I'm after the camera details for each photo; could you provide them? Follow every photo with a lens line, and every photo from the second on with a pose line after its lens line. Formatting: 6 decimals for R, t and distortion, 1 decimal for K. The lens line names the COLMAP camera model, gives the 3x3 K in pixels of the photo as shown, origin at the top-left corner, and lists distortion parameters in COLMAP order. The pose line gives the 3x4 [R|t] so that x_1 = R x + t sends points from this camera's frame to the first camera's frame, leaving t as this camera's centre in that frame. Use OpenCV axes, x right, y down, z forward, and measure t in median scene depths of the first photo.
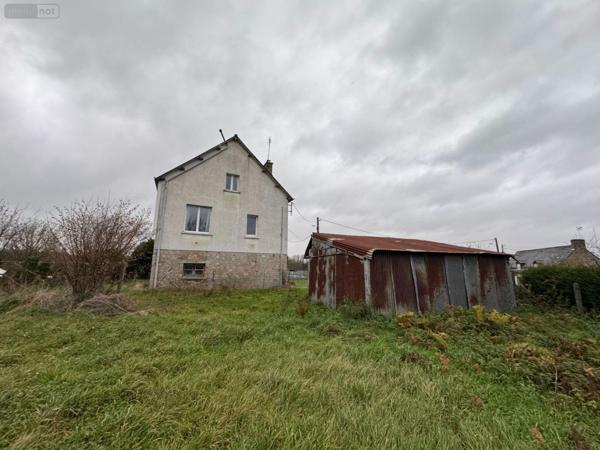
lens RADIAL K [[241.3, 0, 299.5], [0, 241.3, 224.9], [0, 0, 1]] dist [-0.001150, -0.000291]
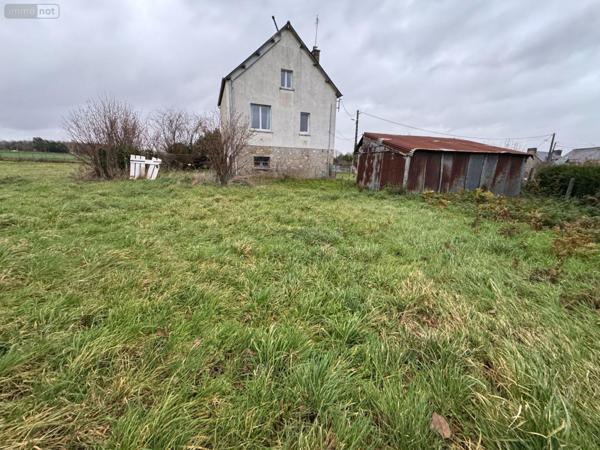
lens RADIAL K [[241.3, 0, 300.3], [0, 241.3, 225.4], [0, 0, 1]] dist [-0.001150, -0.000291]
pose [[0.993759, 0.046244, -0.101514, -0.094074], [0.000375, 0.908635, 0.417590, -0.038889], [0.111550, -0.415022, 0.902947, -0.254194]]
